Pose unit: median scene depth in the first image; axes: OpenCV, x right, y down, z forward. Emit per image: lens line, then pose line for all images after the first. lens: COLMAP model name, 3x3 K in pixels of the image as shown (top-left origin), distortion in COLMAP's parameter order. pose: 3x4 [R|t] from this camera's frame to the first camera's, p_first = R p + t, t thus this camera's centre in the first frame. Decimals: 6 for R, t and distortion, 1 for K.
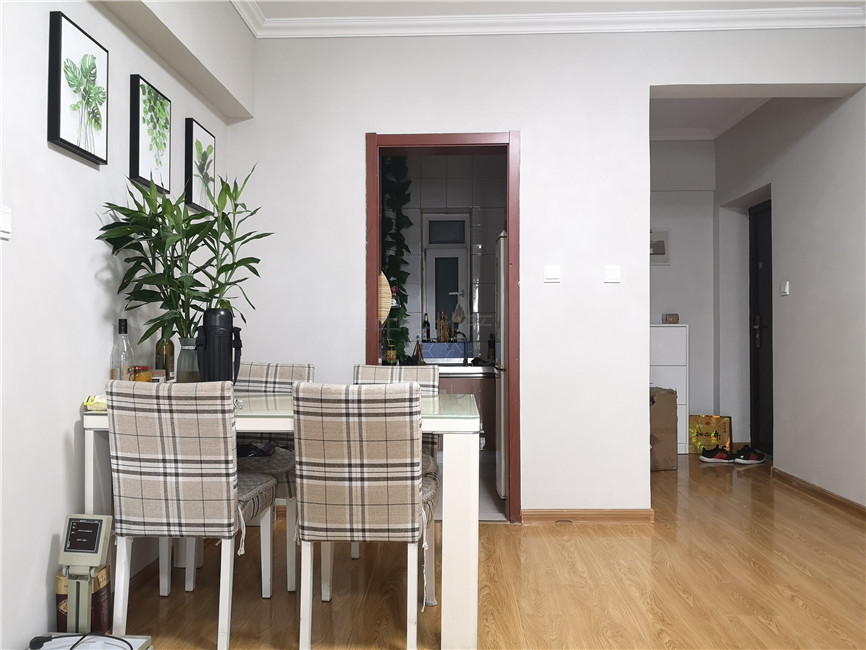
lens RADIAL K [[690.7, 0, 433.0], [0, 690.7, 325.0], [0, 0, 1]] dist [0.052003, -0.099092]
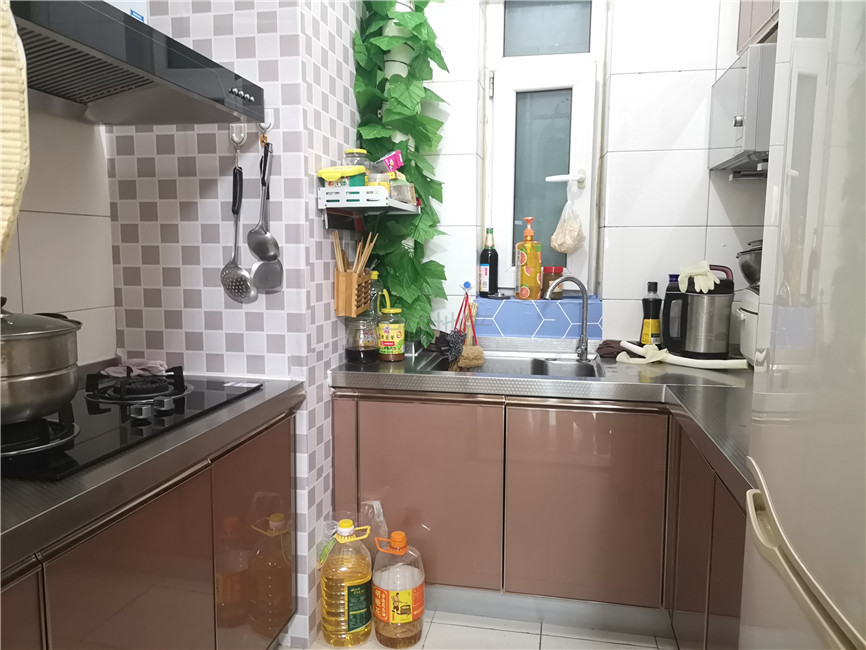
lens RADIAL K [[690.7, 0, 433.0], [0, 690.7, 325.0], [0, 0, 1]] dist [0.052003, -0.099092]
pose [[0.989847, 0.025923, -0.139751, 0.037715], [-0.009654, 0.993218, 0.115862, -0.015598], [0.141807, -0.113337, 0.983385, 1.356478]]
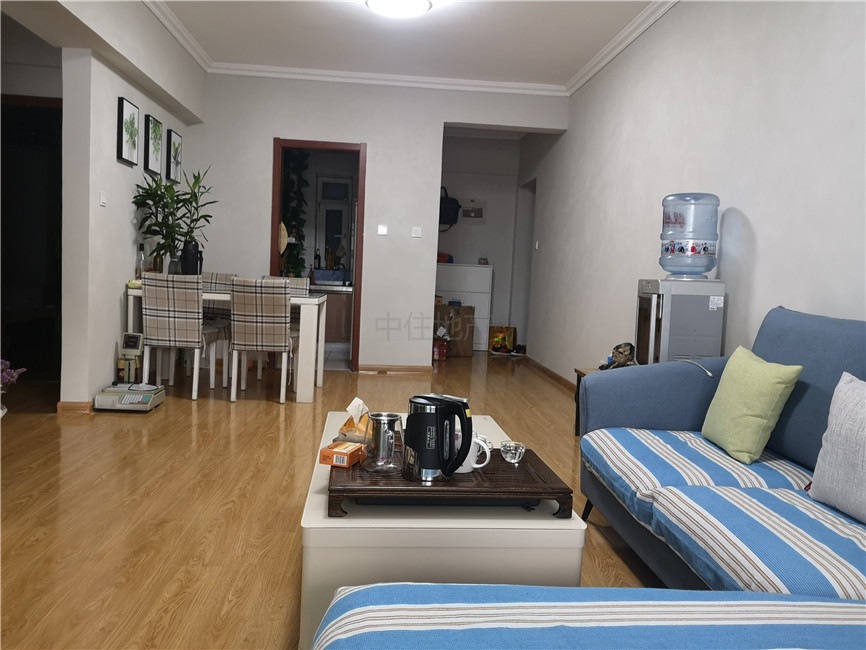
lens RADIAL K [[690.7, 0, 433.0], [0, 690.7, 325.0], [0, 0, 1]] dist [0.052003, -0.099092]
pose [[0.992323, 0.040370, 0.116899, 0.150765], [-0.050679, 0.994953, 0.086603, 0.008772], [-0.112813, -0.091863, 0.989361, -1.041234]]
